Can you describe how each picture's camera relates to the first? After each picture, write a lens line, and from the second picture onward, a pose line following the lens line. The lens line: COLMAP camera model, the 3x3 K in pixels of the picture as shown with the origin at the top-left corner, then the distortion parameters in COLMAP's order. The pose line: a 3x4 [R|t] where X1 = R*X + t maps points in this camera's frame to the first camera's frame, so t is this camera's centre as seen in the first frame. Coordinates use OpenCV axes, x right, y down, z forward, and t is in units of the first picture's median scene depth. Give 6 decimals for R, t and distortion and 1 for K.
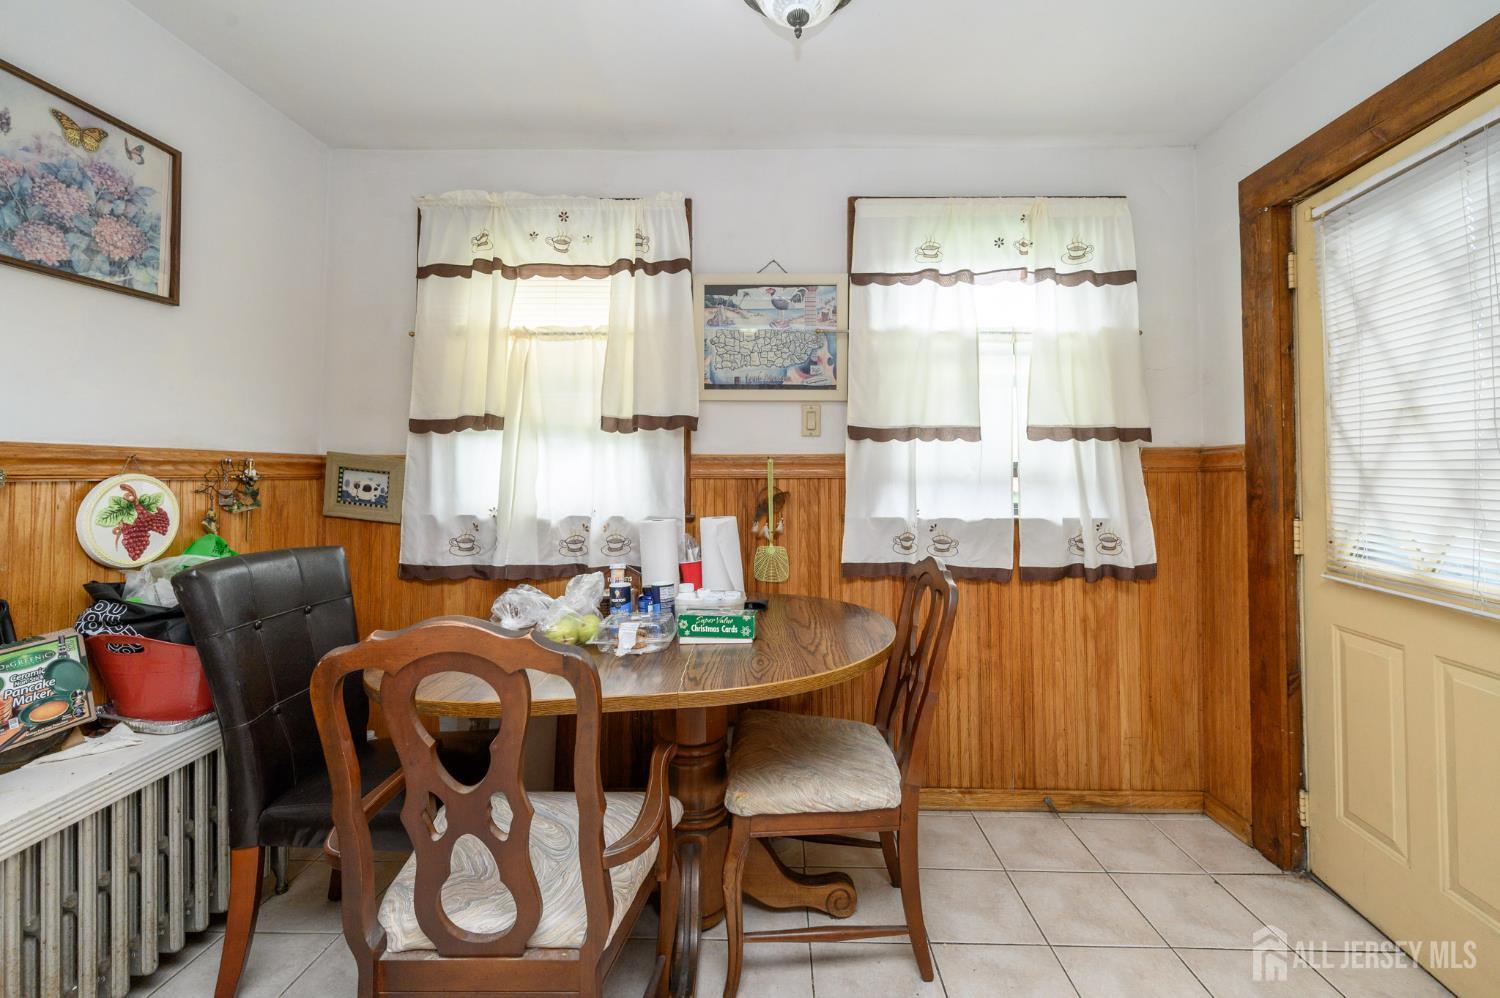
lens RADIAL K [[622.9, 0, 748.1], [0, 622.9, 462.1], [0, 0, 1]] dist [0.000941, 0.000229]
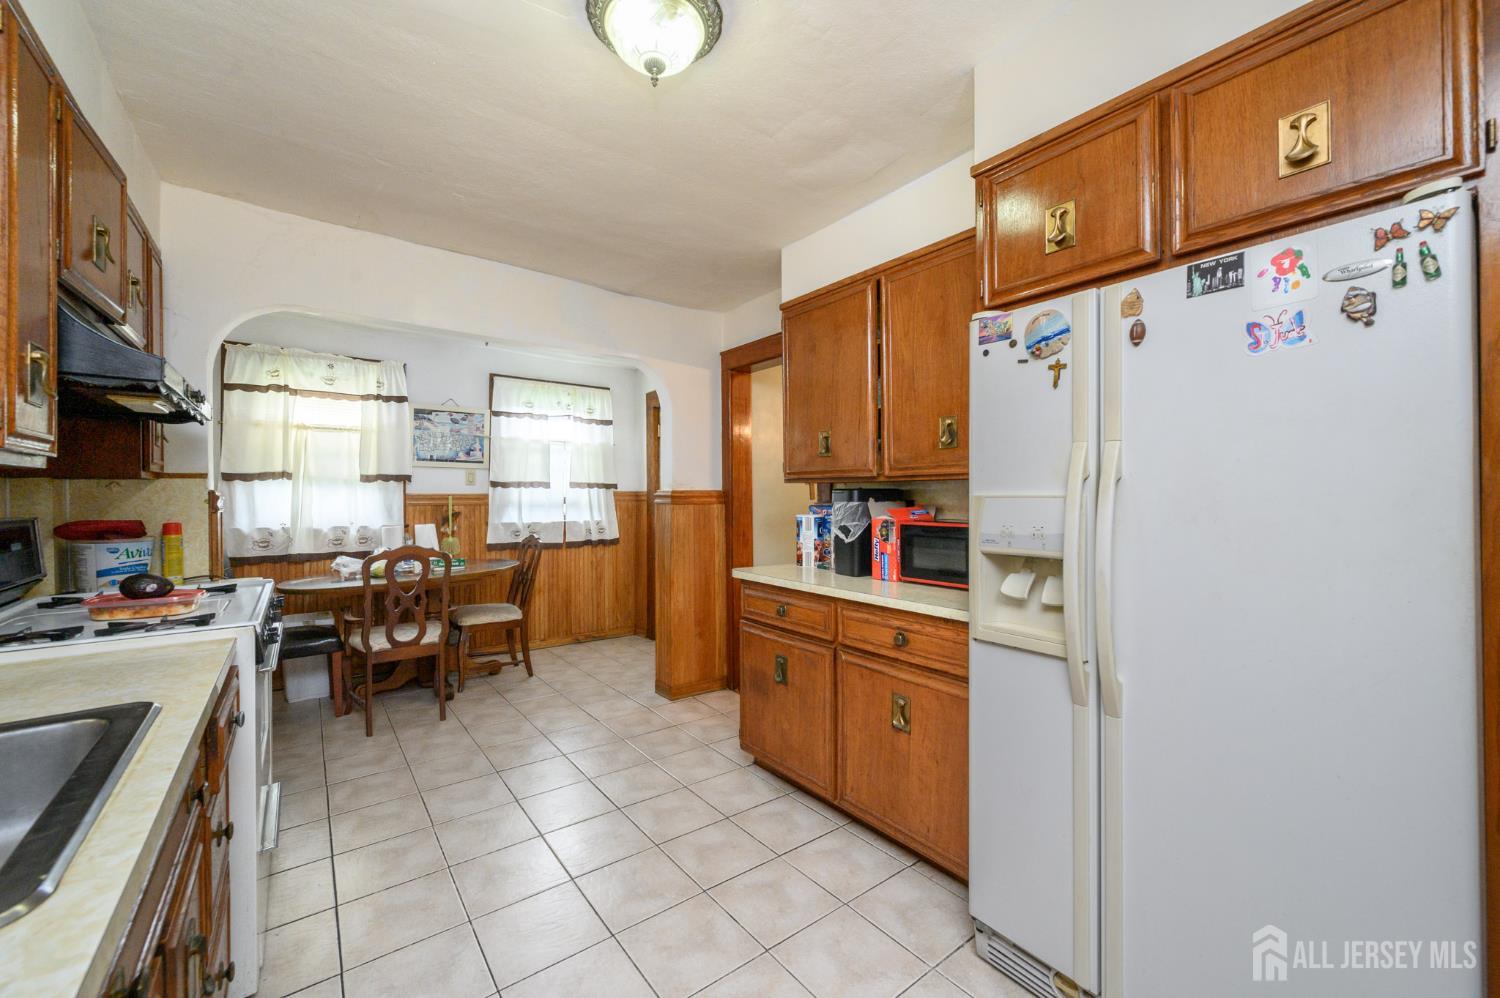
lens RADIAL K [[592.1, 0, 747.4], [0, 592.1, 494.1], [0, 0, 1]] dist [-0.000015, 0.000141]
pose [[0.778248, 0.002928, 0.627951, -0.438314], [-0.010784, 0.999904, 0.008702, -0.039407], [-0.627865, -0.013545, 0.778205, -1.174960]]
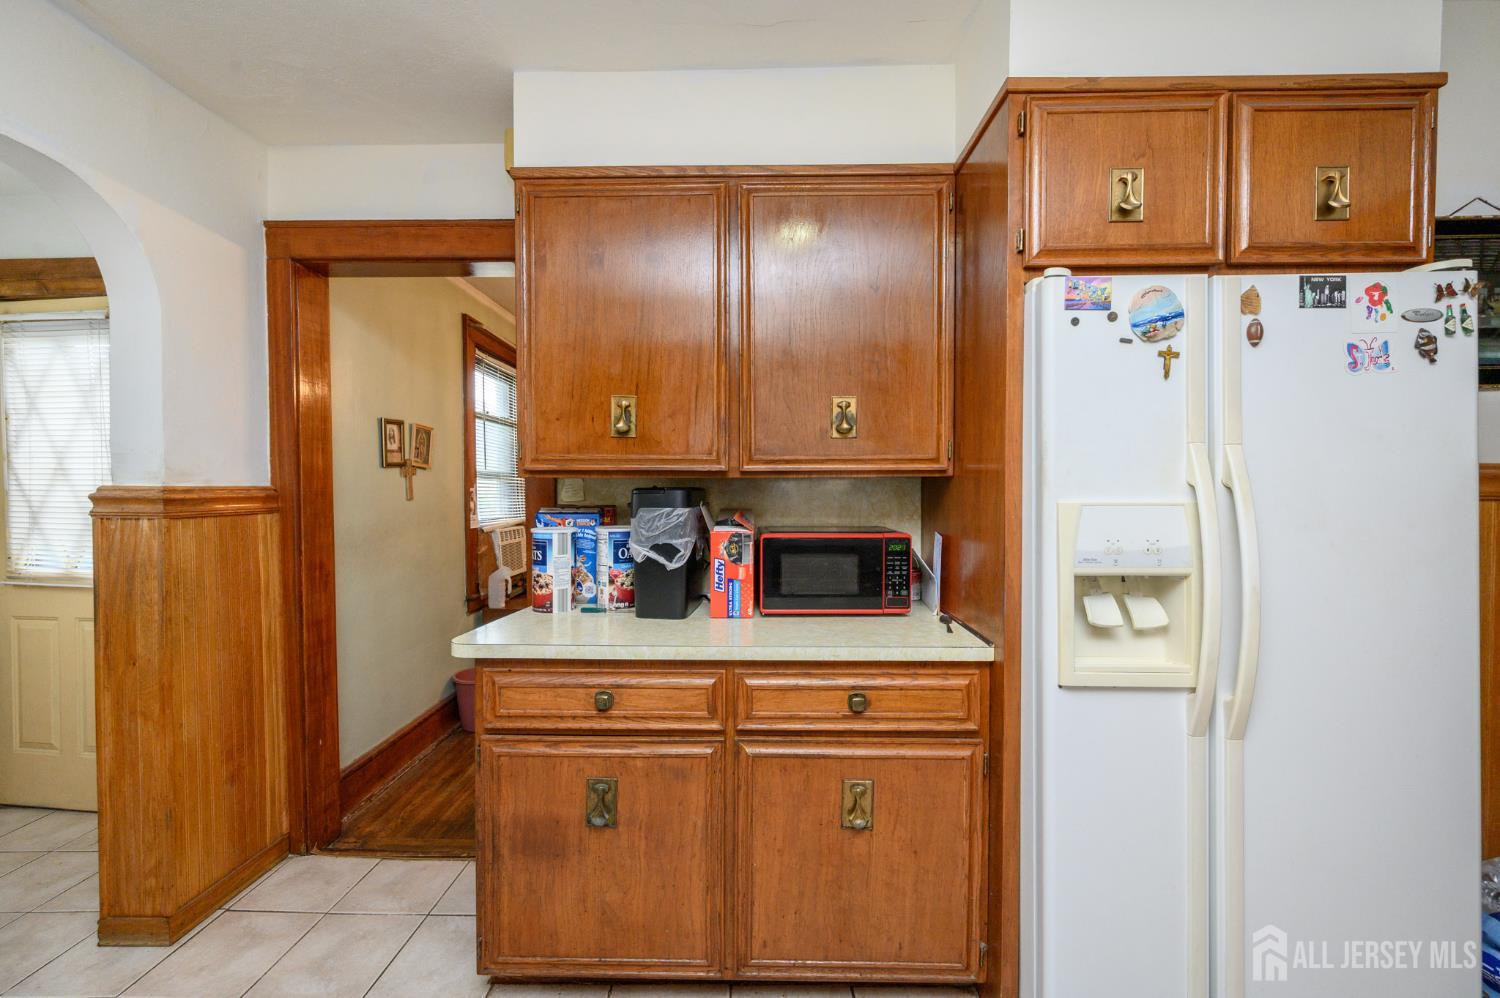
lens RADIAL K [[592.1, 0, 747.4], [0, 592.1, 494.1], [0, 0, 1]] dist [-0.000015, 0.000141]
pose [[-0.015137, -0.013106, 0.999800, -0.328029], [-0.015435, 0.999798, 0.012872, -0.045326], [-0.999766, -0.015237, -0.015336, -0.497294]]
